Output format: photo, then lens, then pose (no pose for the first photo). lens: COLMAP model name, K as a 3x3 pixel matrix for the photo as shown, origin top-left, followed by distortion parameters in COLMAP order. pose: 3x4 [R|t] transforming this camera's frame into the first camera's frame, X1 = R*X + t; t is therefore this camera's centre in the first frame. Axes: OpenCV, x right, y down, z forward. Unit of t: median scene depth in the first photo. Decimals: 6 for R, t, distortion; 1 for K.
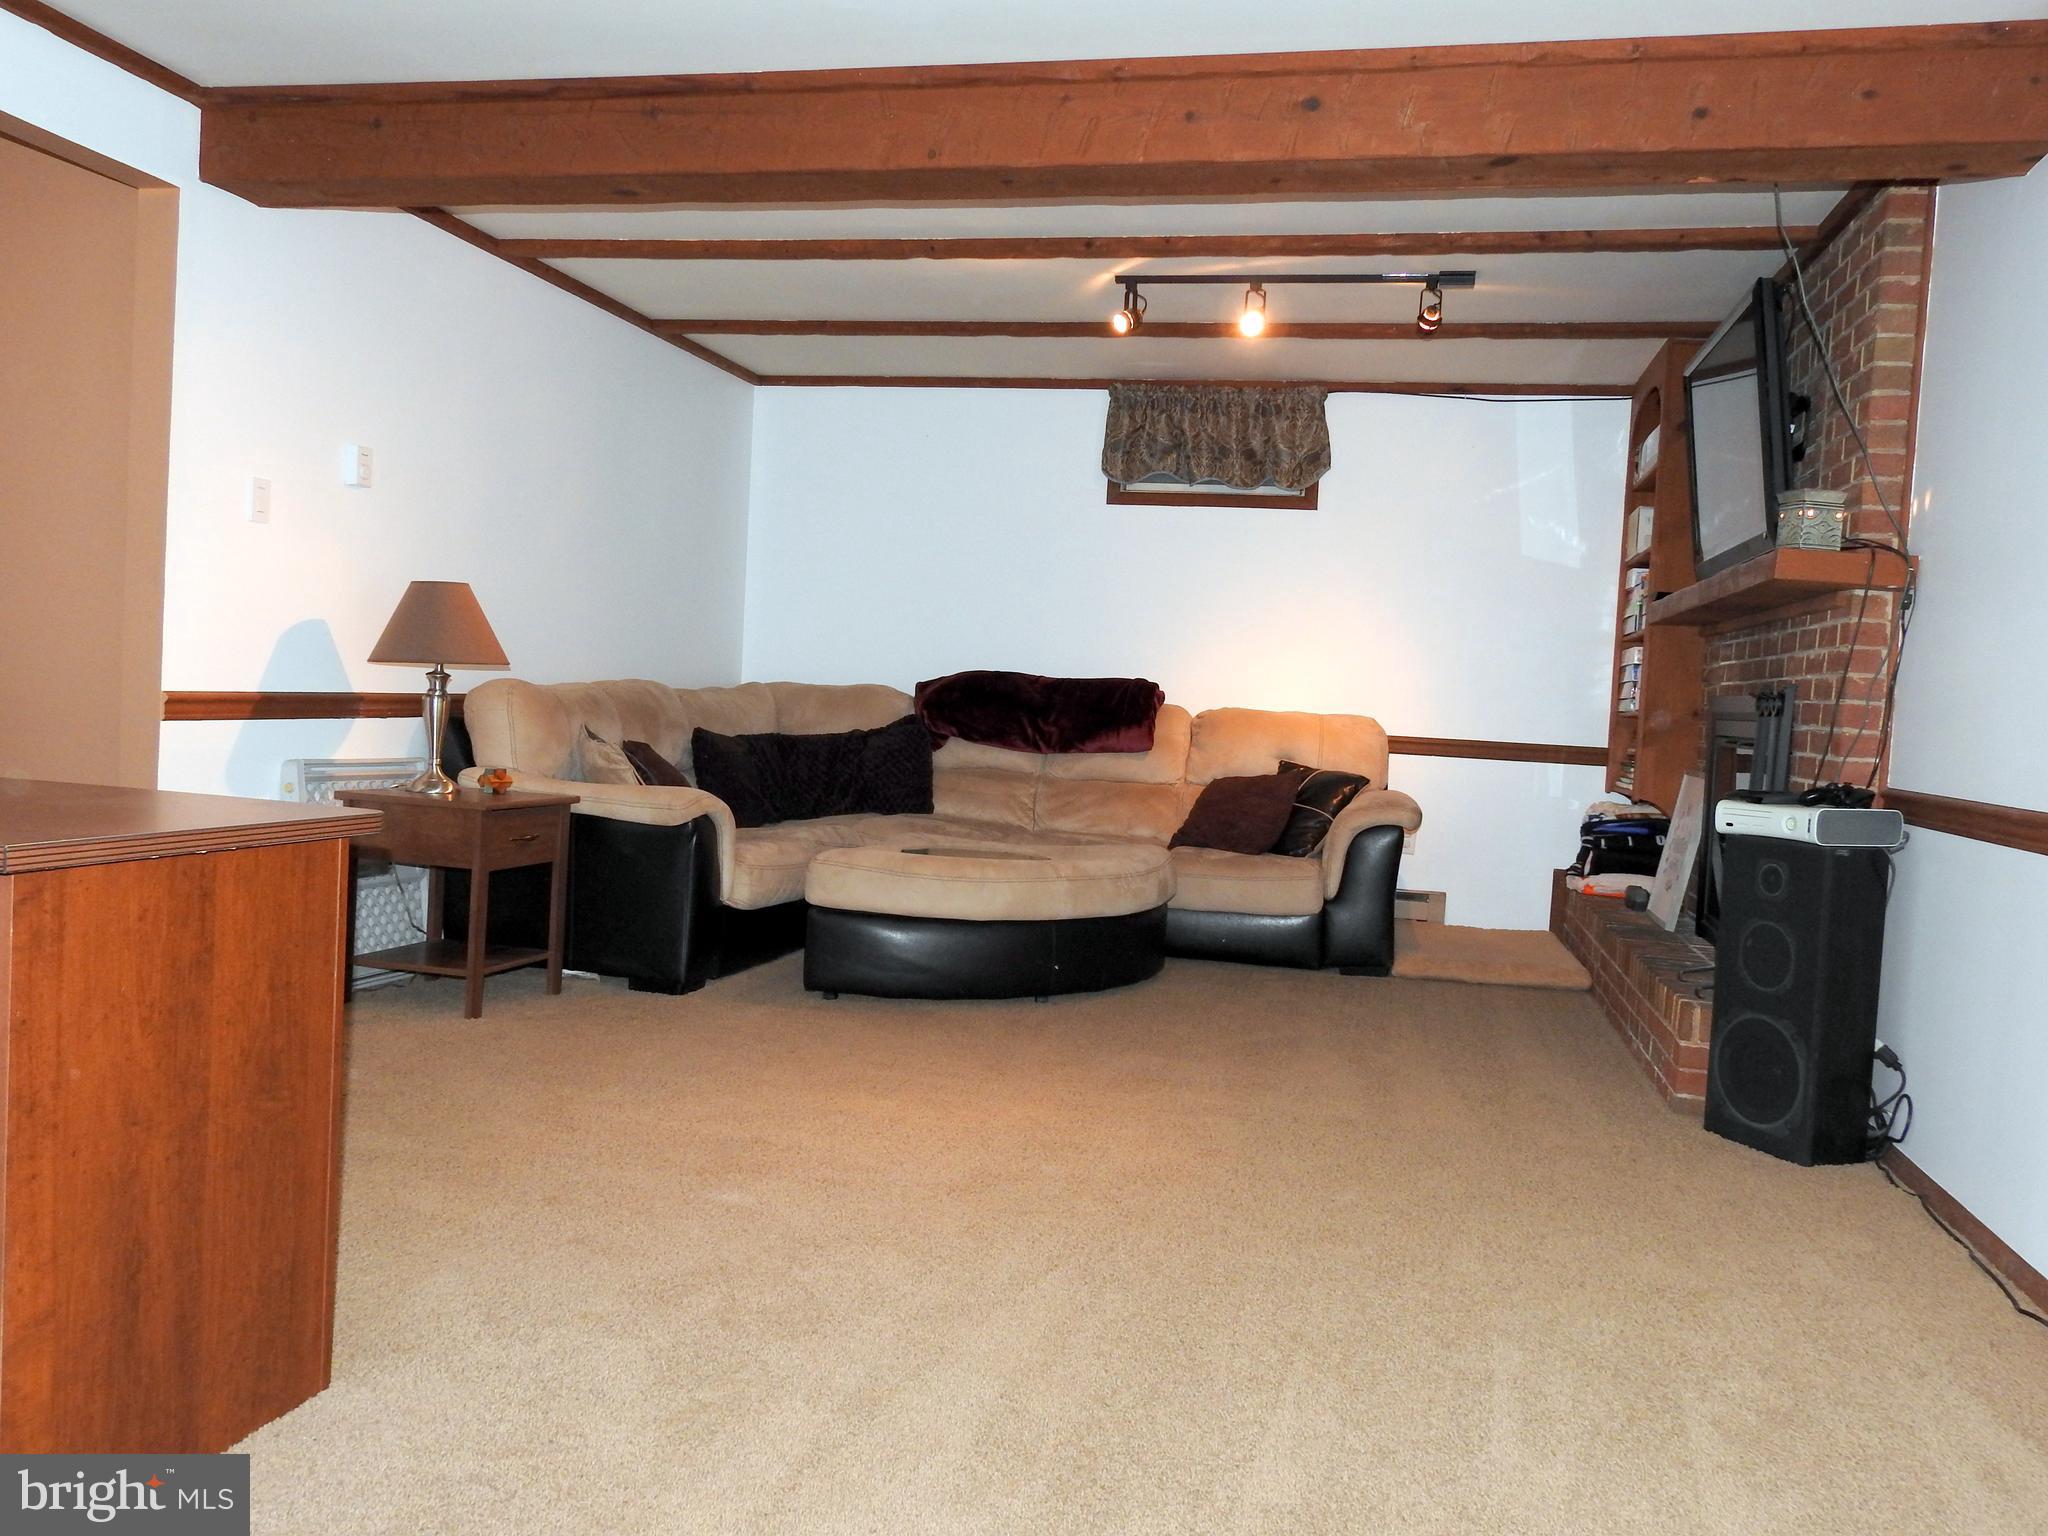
lens RADIAL K [[1651.5, 0, 1017.1], [0, 1651.5, 767.8], [0, 0, 1]] dist [0.004141, 0.002362]
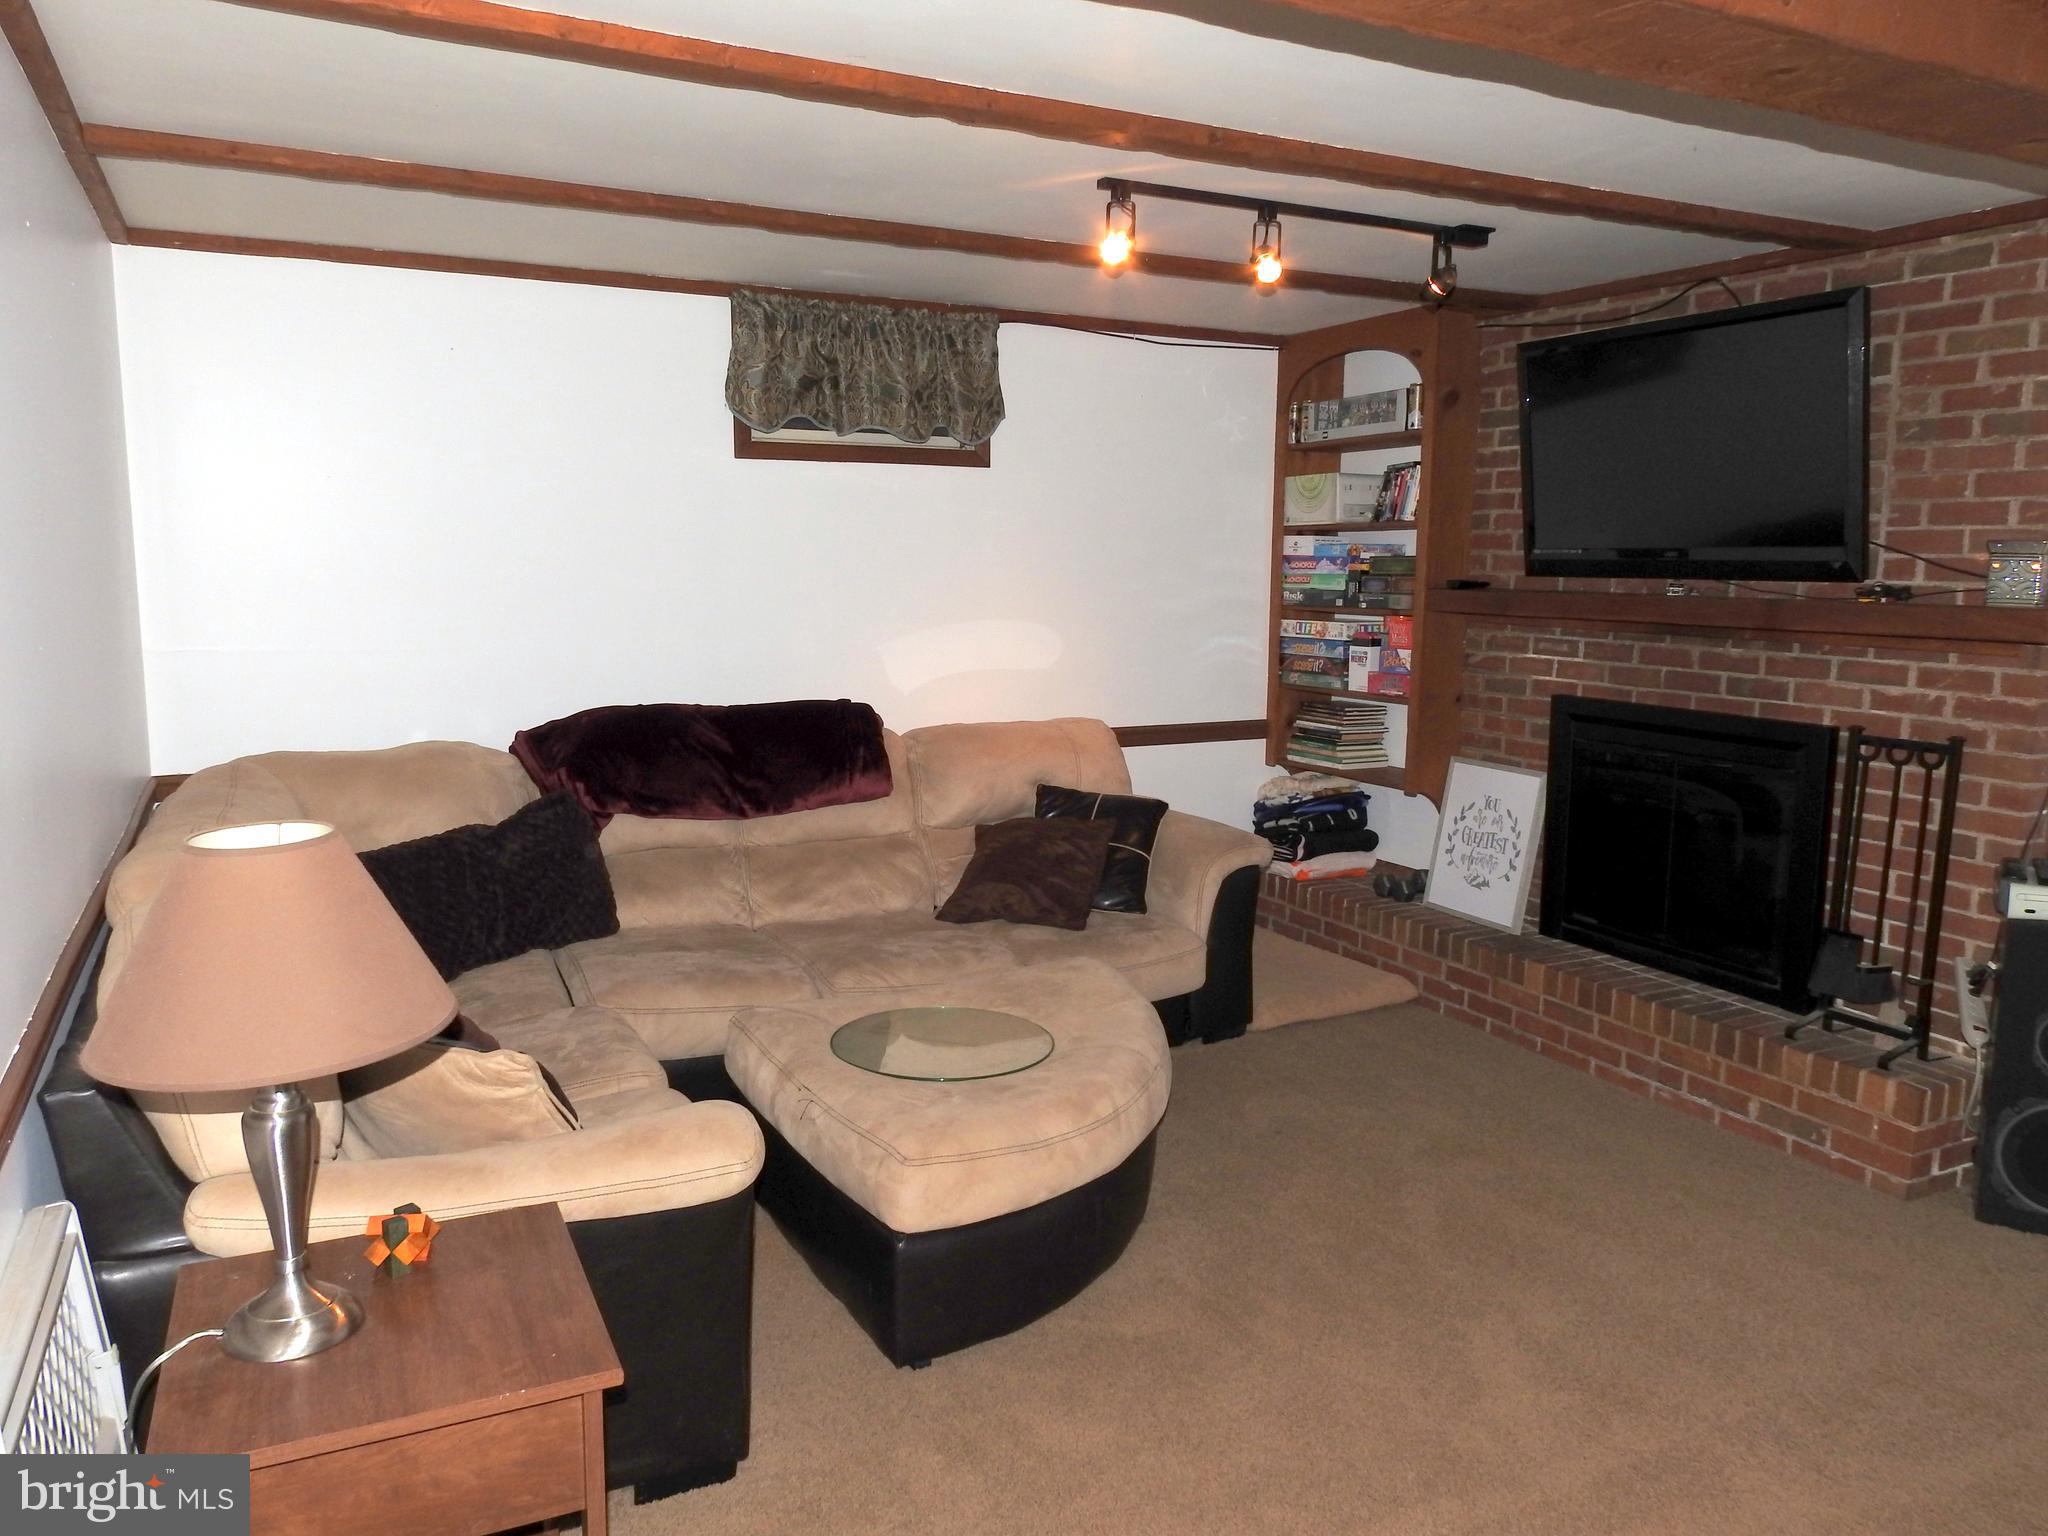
lens RADIAL K [[1468.8, 0, 1027.9], [0, 1468.8, 767.9], [0, 0, 1]] dist [0.003693, 0.003065]
pose [[0.754521, -0.141603, 0.640817, -0.301755], [0.059093, 0.987137, 0.148552, -0.119129], [-0.653610, -0.074218, 0.753184, 0.435544]]
